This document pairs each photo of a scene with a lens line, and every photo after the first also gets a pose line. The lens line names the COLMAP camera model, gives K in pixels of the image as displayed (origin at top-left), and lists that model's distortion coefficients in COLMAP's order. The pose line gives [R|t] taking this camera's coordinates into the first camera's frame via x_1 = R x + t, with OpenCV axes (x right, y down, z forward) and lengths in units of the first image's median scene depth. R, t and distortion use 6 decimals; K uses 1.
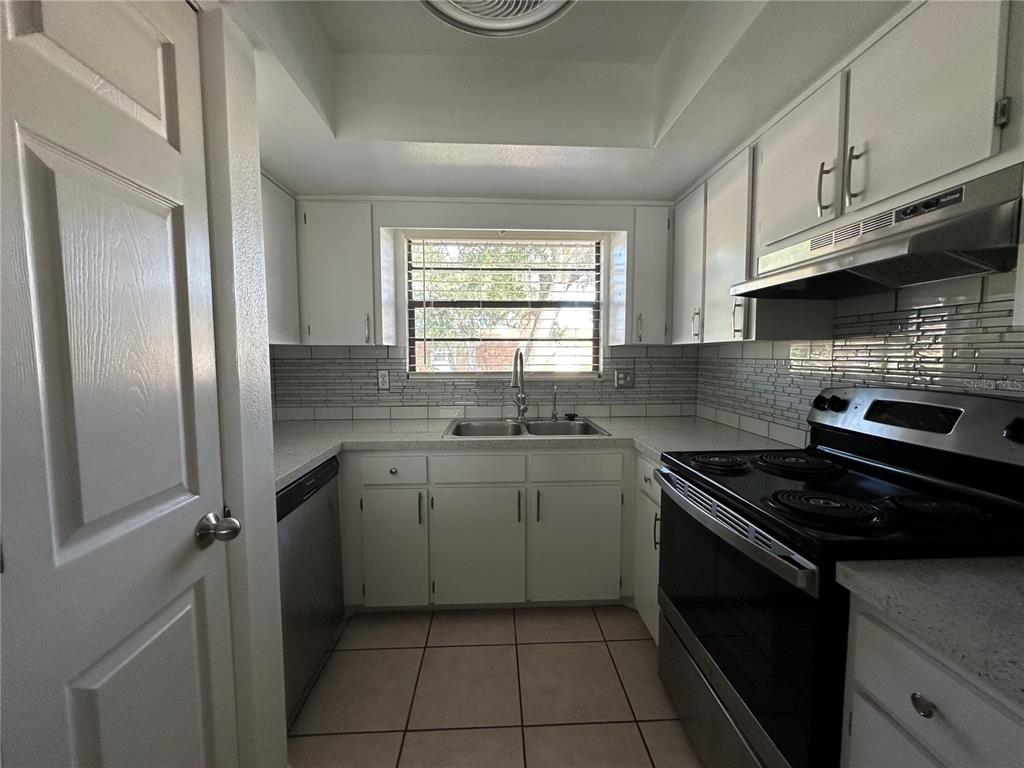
lens RADIAL K [[408.9, 0, 512.0], [0, 408.9, 384.0], [0, 0, 1]] dist [-0.002312, 0.000389]
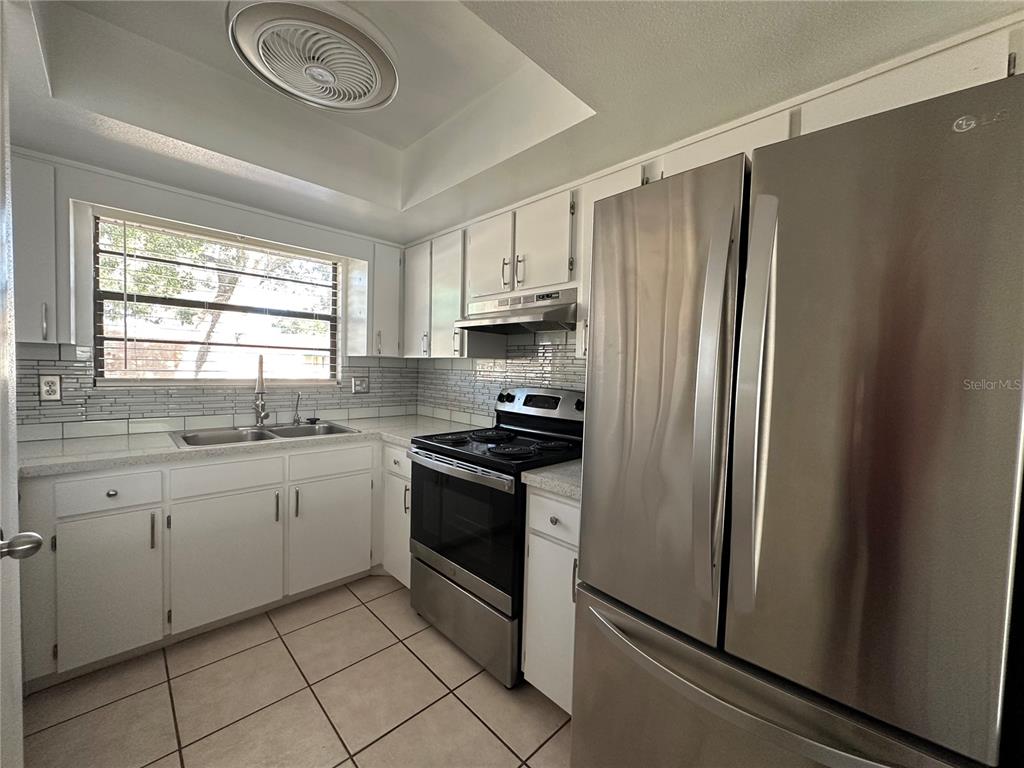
lens RADIAL K [[408.9, 0, 512.0], [0, 408.9, 384.0], [0, 0, 1]] dist [-0.002312, 0.000389]
pose [[0.747425, -0.002832, 0.664340, -0.226303], [0.019861, 0.999639, -0.018084, 0.016894], [-0.664049, 0.026711, 0.747211, -0.189313]]
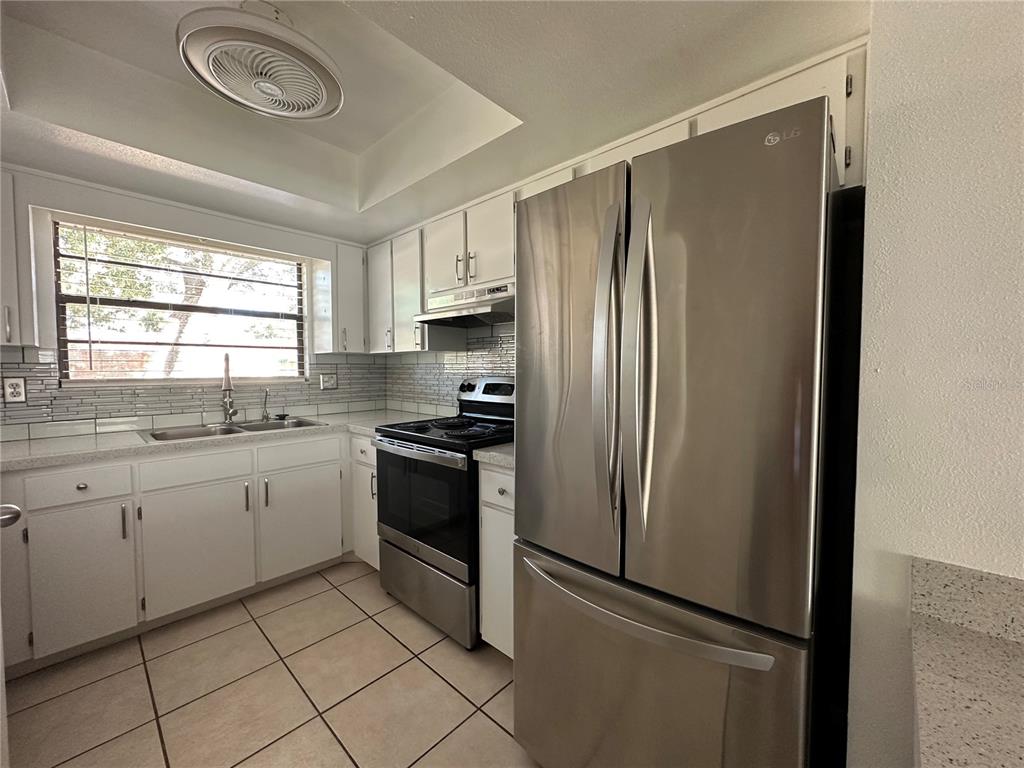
lens RADIAL K [[408.9, 0, 512.0], [0, 408.9, 384.0], [0, 0, 1]] dist [-0.002312, 0.000389]
pose [[0.716496, -0.028128, 0.697024, -0.226945], [0.052913, 0.998500, -0.014097, 0.050843], [-0.695581, 0.046982, 0.716910, -0.290919]]
